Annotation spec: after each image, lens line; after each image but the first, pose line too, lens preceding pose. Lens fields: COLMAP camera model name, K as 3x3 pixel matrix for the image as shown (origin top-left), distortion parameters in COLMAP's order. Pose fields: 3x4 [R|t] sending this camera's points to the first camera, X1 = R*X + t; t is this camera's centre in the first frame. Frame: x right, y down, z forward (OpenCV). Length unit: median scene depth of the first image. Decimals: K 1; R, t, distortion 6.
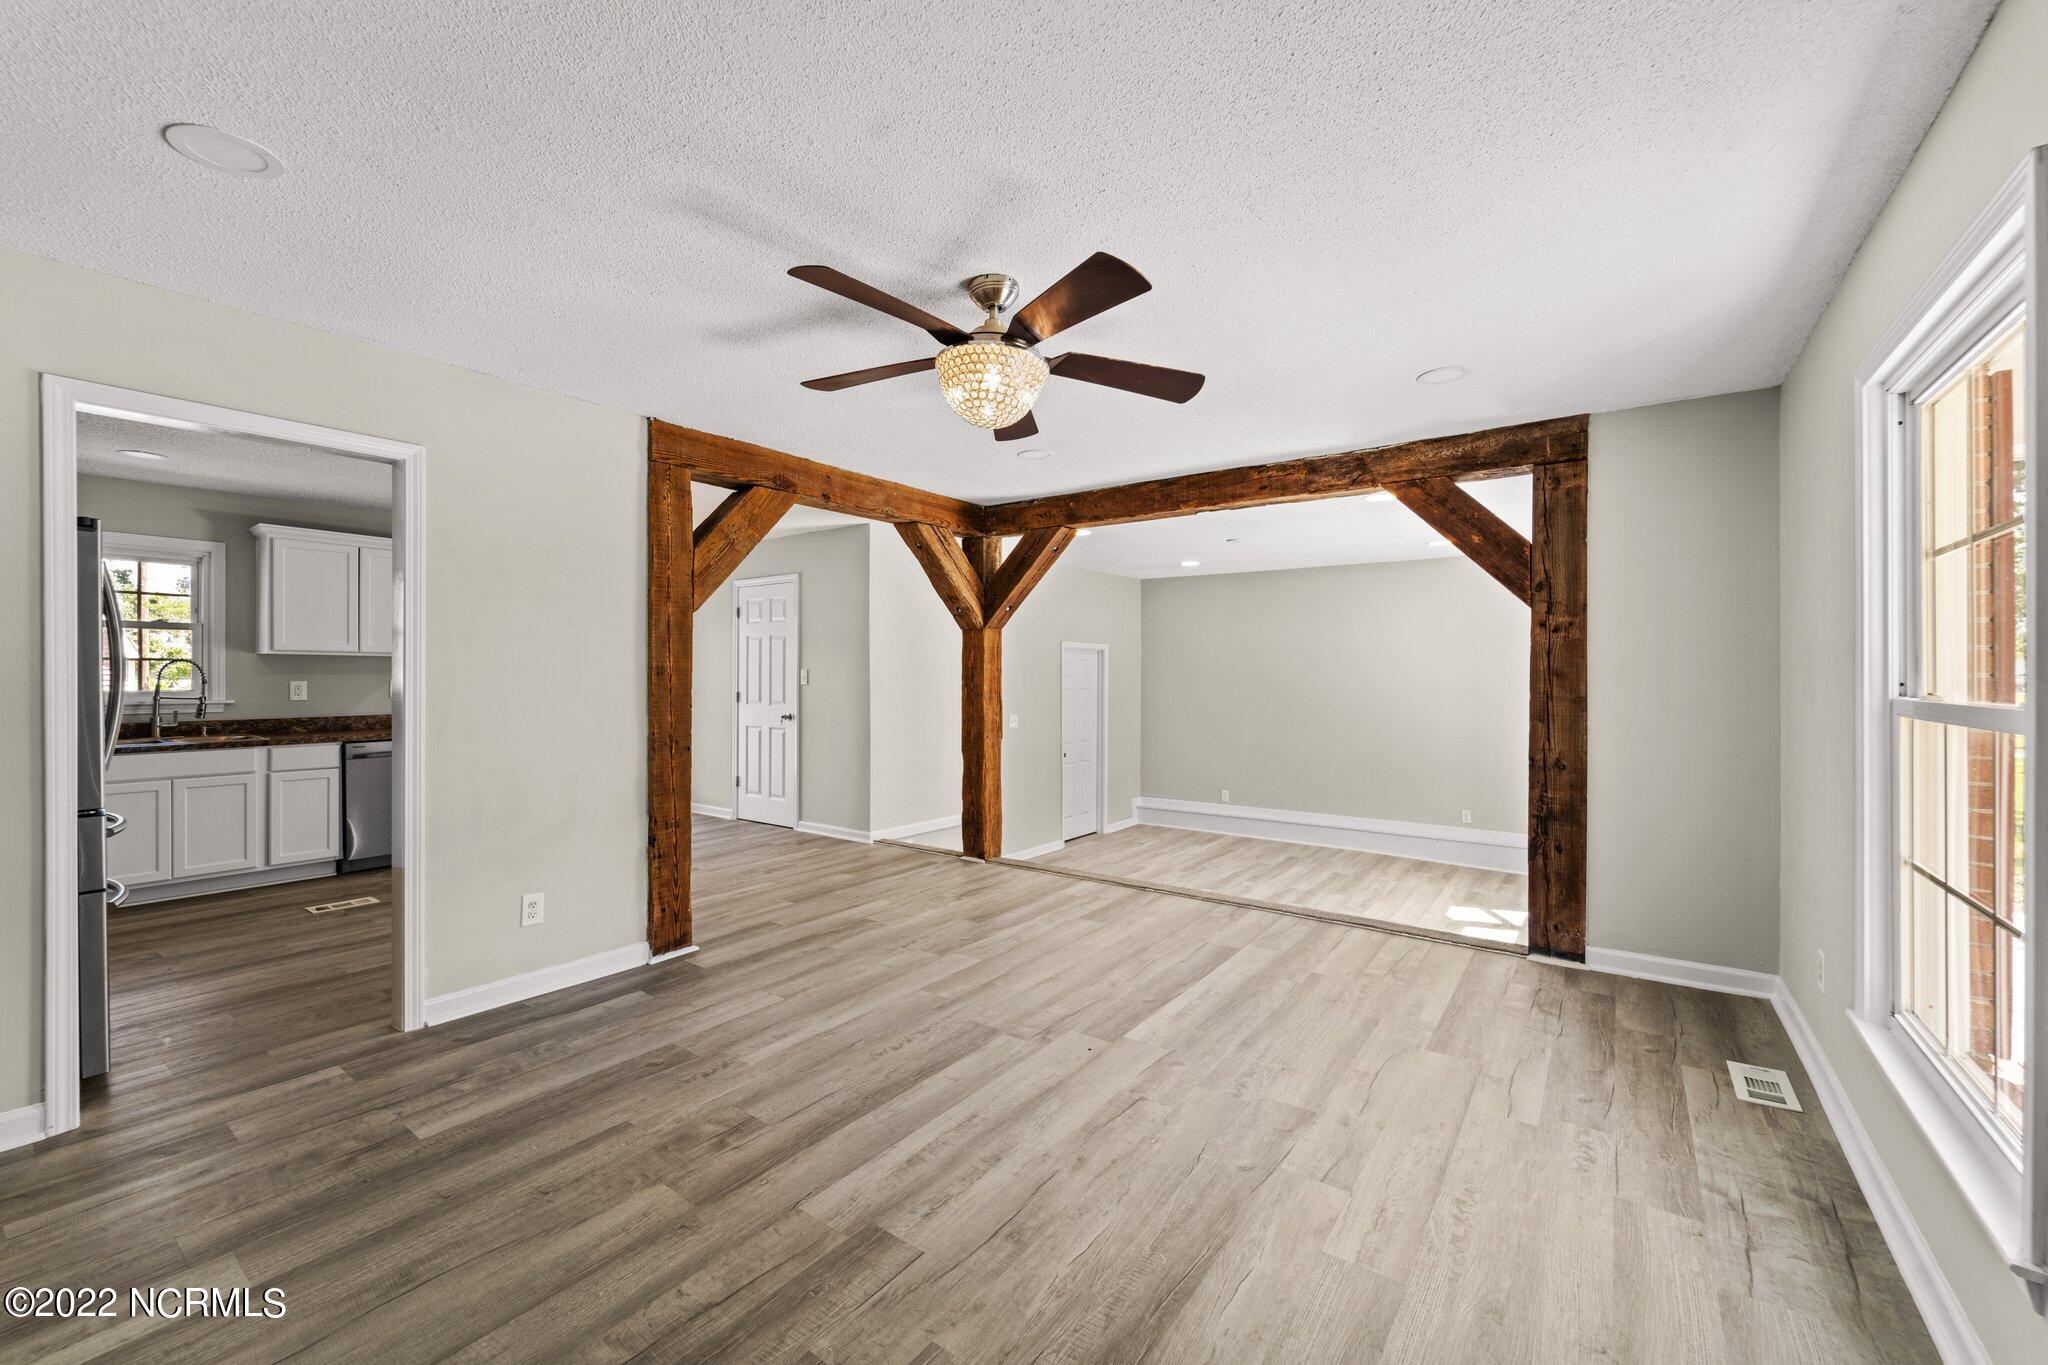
lens RADIAL K [[816.8, 0, 1030.7], [0, 816.8, 672.0], [0, 0, 1]] dist [0.001963, -0.000371]
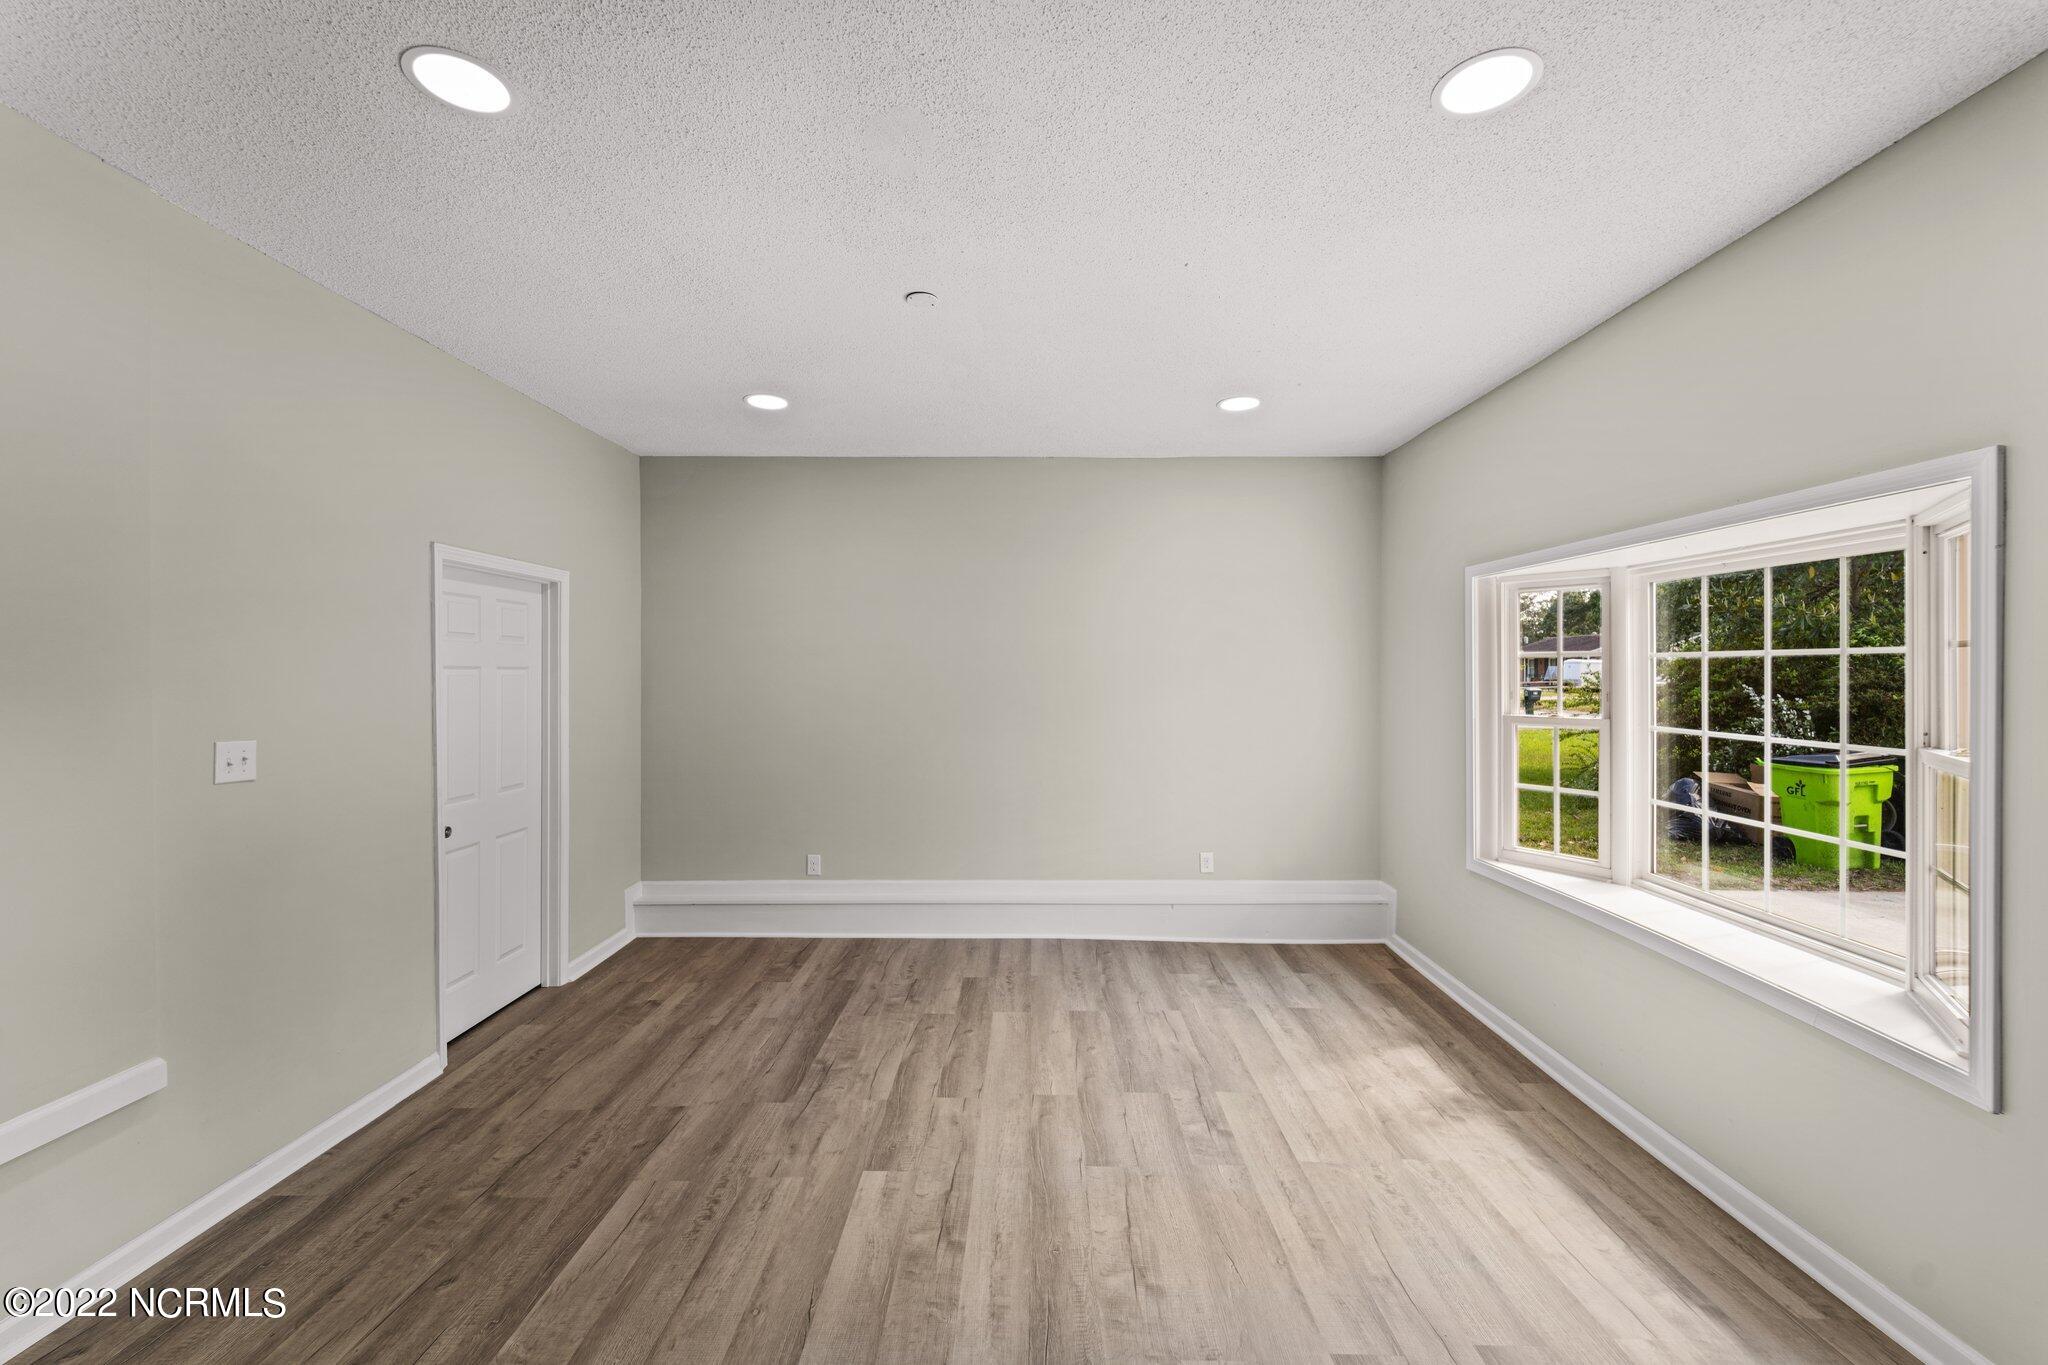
lens RADIAL K [[816.8, 0, 1030.7], [0, 816.8, 672.0], [0, 0, 1]] dist [0.001963, -0.000371]
pose [[0.818279, -0.005096, 0.574799, 0.029545], [0.001923, 0.999979, 0.006127, 0.013556], [-0.574818, -0.003908, 0.818272, 0.324966]]
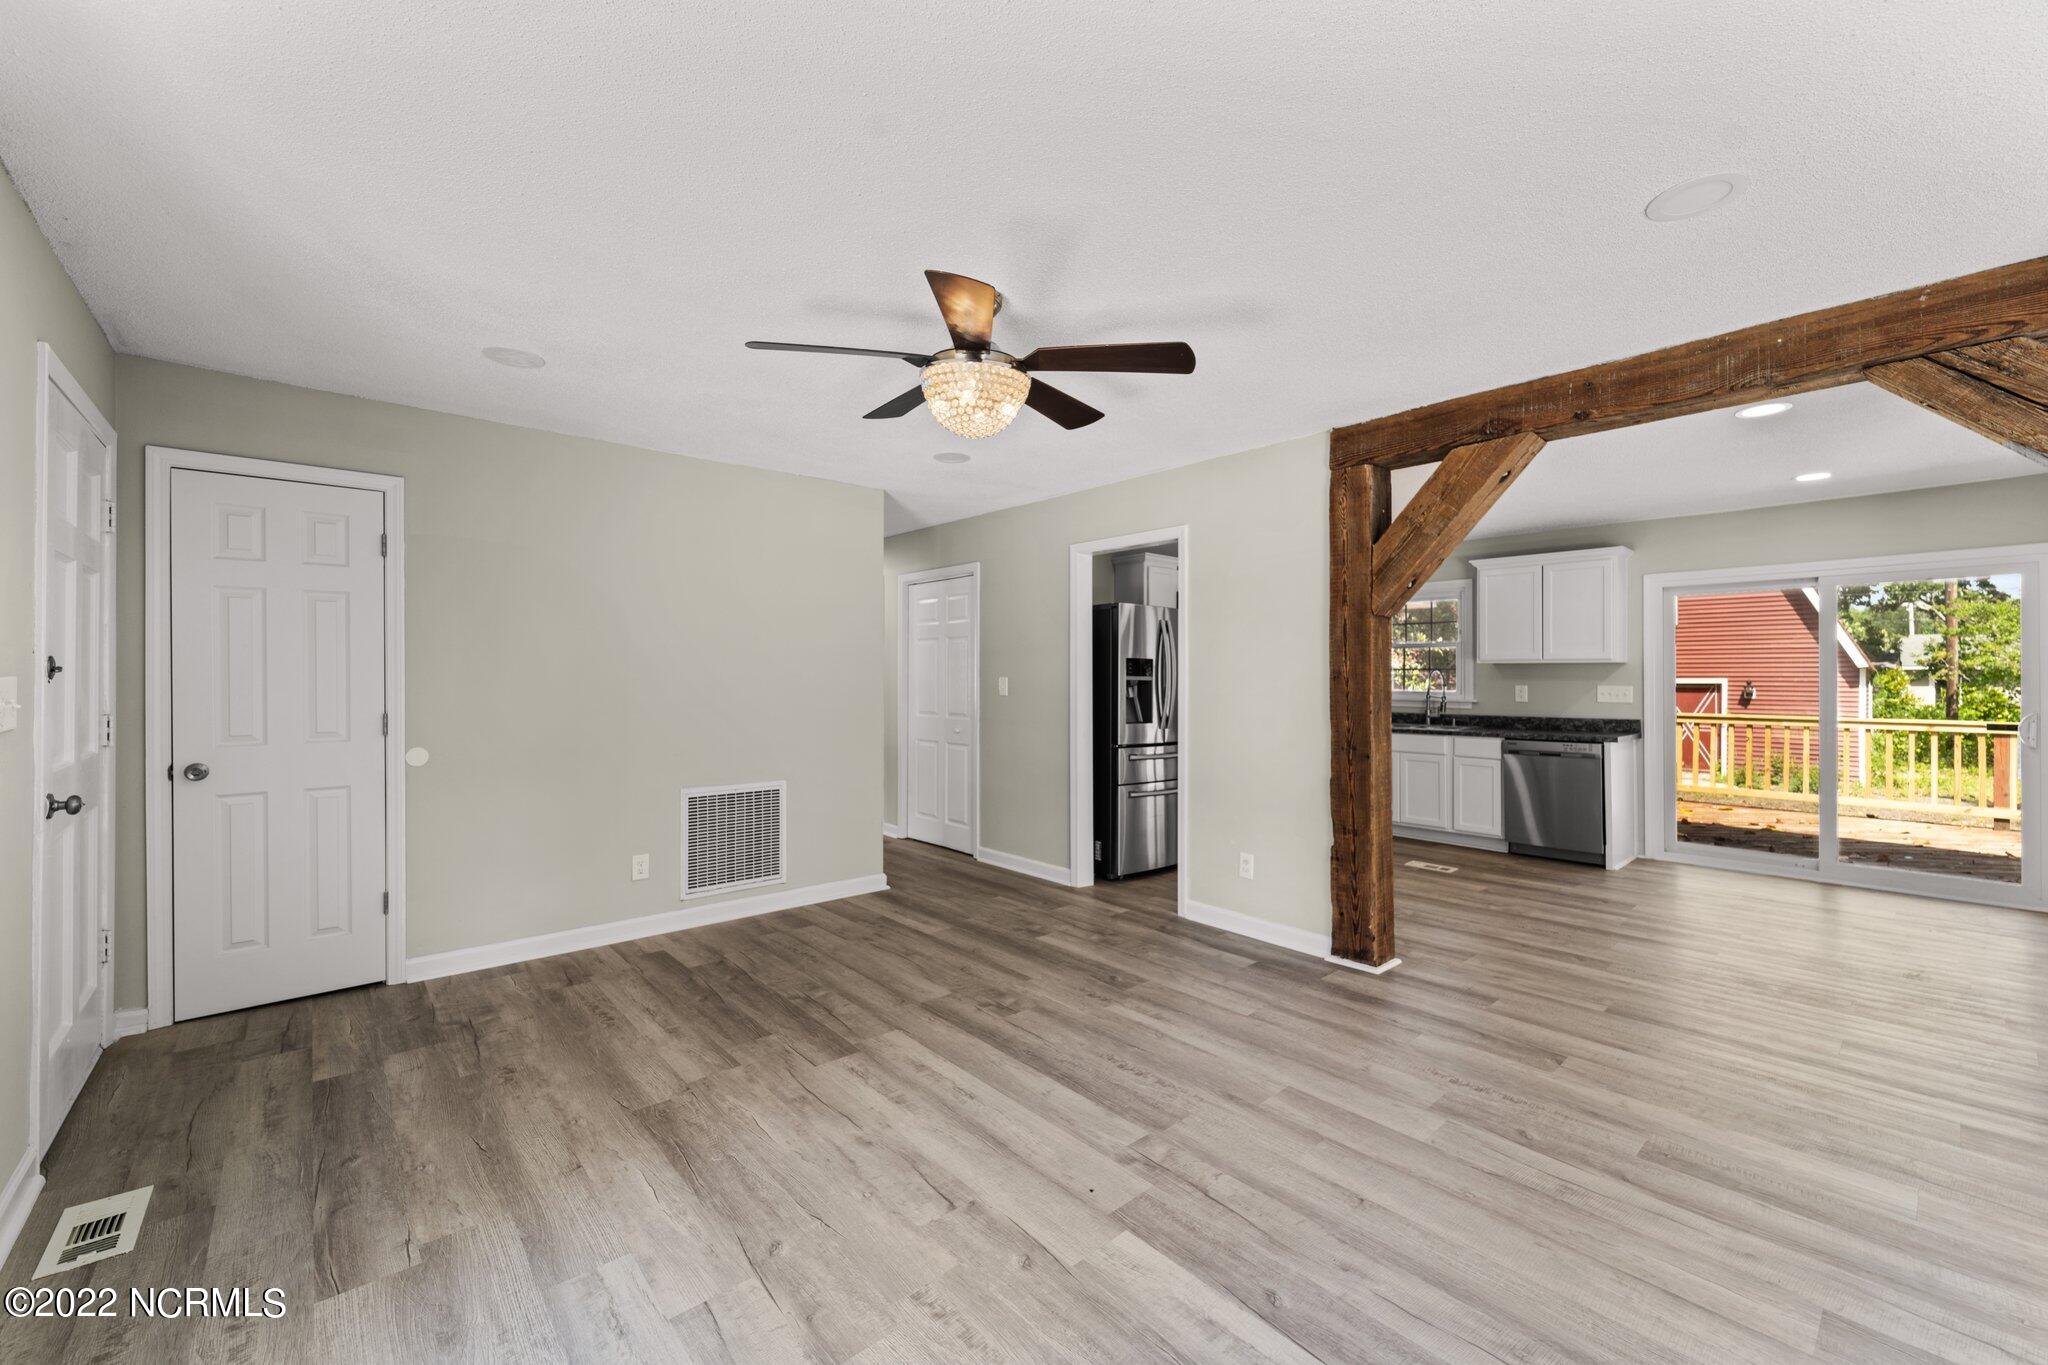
lens RADIAL K [[816.8, 0, 1030.7], [0, 816.8, 672.0], [0, 0, 1]] dist [0.001963, -0.000371]
pose [[-0.222693, -0.008820, -0.974849, 0.864038], [0.000027, 0.999959, -0.009054, 0.005288], [0.974889, -0.002043, -0.222684, 1.197898]]
